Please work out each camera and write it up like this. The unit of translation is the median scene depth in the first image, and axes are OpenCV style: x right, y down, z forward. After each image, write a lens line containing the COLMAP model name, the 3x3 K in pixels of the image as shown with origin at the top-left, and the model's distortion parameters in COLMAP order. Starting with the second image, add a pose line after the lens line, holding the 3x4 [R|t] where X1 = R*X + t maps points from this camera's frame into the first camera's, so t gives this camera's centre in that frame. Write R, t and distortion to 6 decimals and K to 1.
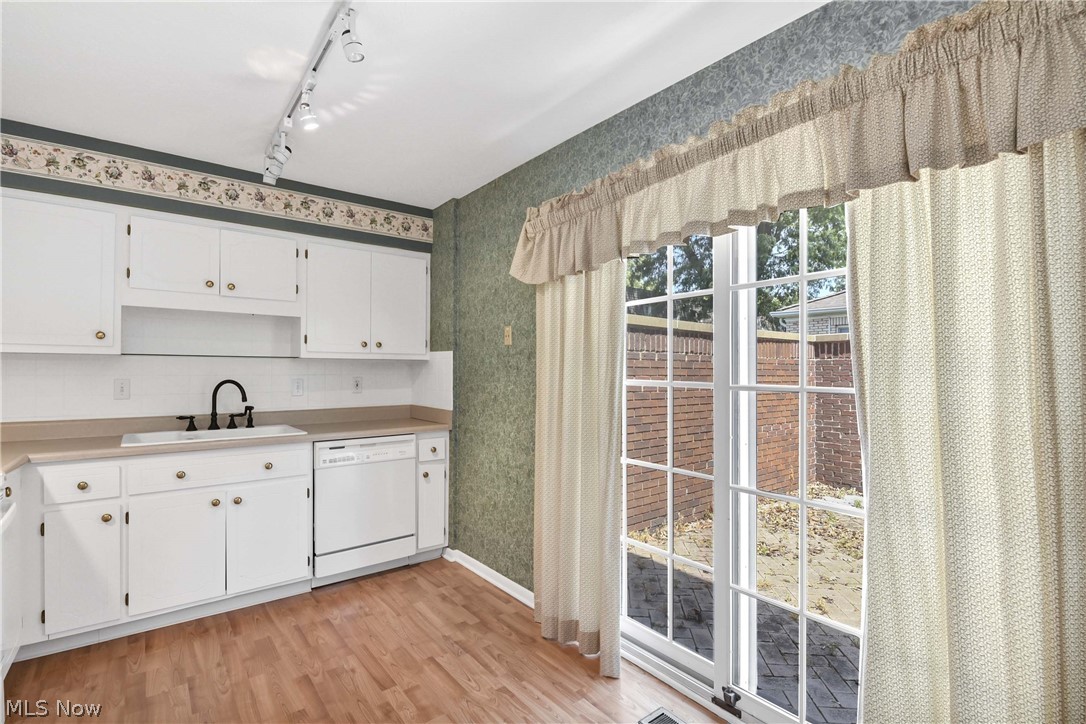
lens RADIAL K [[496.2, 0, 539.5], [0, 496.2, 367.3], [0, 0, 1]] dist [-0.001488, -0.005877]
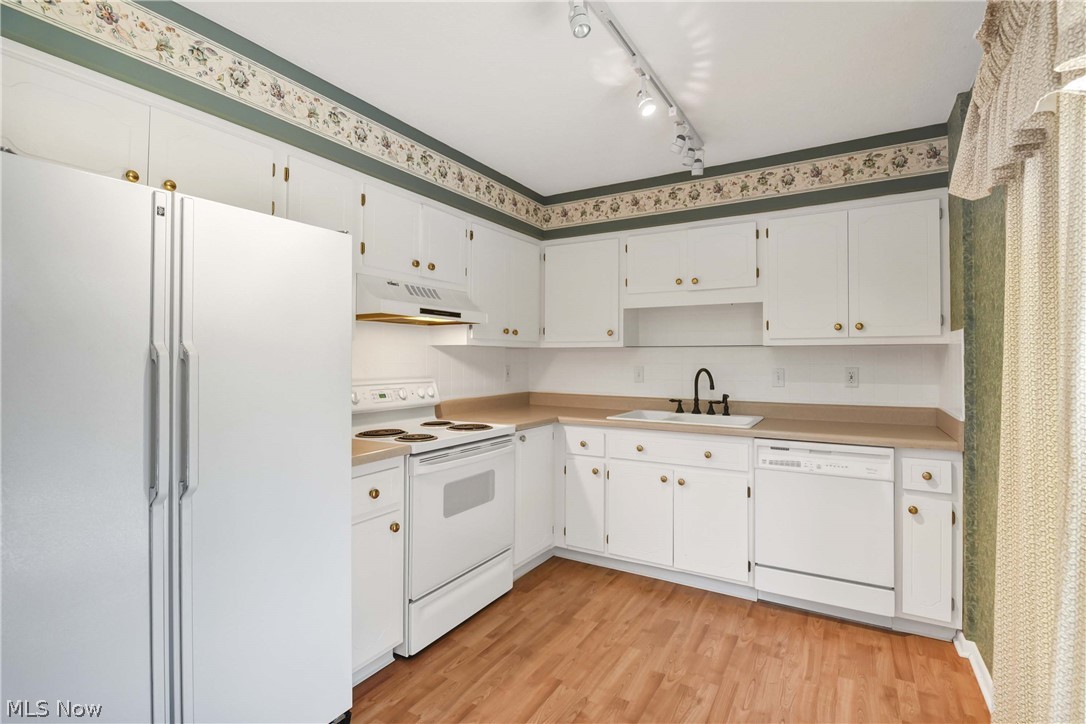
lens RADIAL K [[496.2, 0, 539.2], [0, 496.2, 351.0], [0, 0, 1]] dist [-0.001488, -0.005877]
pose [[0.383693, -0.016852, -0.923307, 0.225919], [0.006418, 0.999858, -0.015582, 0.002688], [0.923438, 0.000053, 0.383747, 0.270311]]
